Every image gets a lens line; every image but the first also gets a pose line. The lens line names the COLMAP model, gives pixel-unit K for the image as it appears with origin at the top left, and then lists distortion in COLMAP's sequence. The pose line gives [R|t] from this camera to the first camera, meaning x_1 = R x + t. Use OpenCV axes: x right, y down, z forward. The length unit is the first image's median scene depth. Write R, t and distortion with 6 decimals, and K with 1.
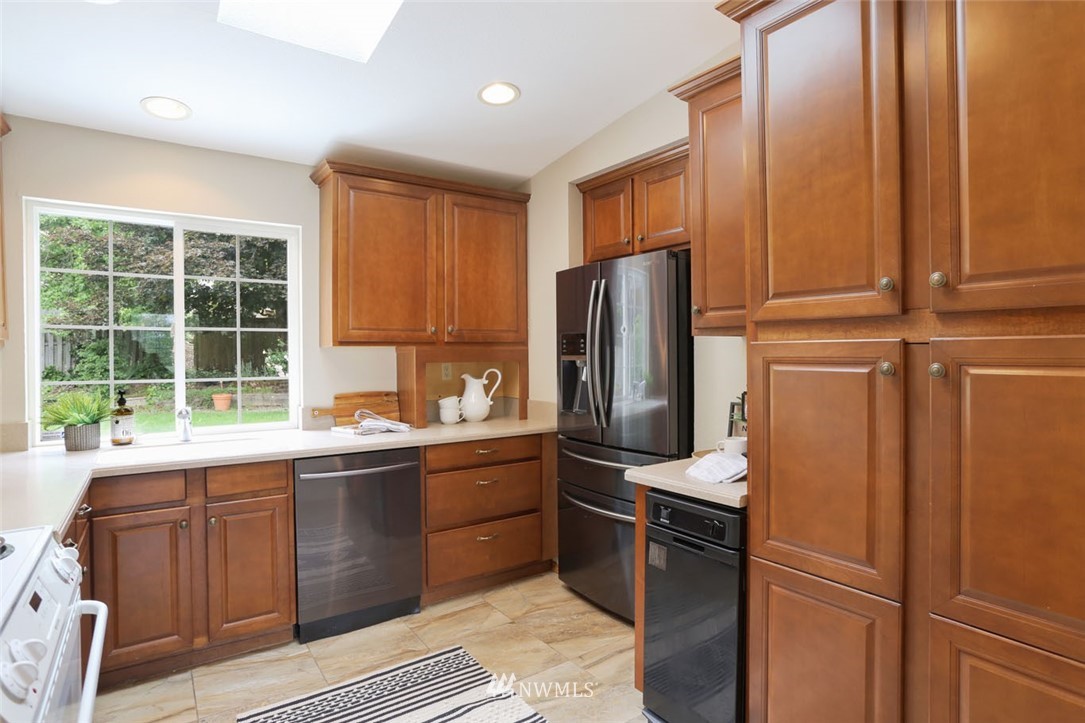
lens RADIAL K [[574.4, 0, 538.9], [0, 574.4, 356.3], [0, 0, 1]] dist [-0.075463, 0.038998]
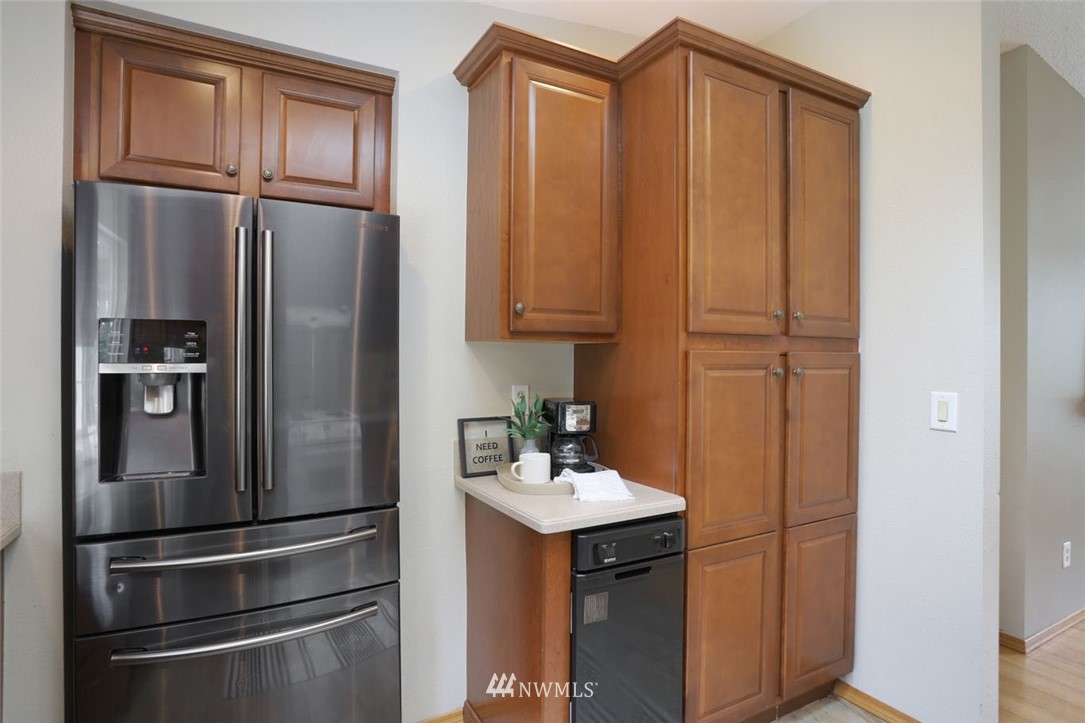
lens RADIAL K [[574.4, 0, 538.9], [0, 574.4, 356.3], [0, 0, 1]] dist [-0.075463, 0.038998]
pose [[0.110866, 0.005655, 0.993819, -0.766403], [0.001310, 0.999982, -0.005836, -0.008634], [-0.993835, 0.001949, 0.110856, 1.230496]]
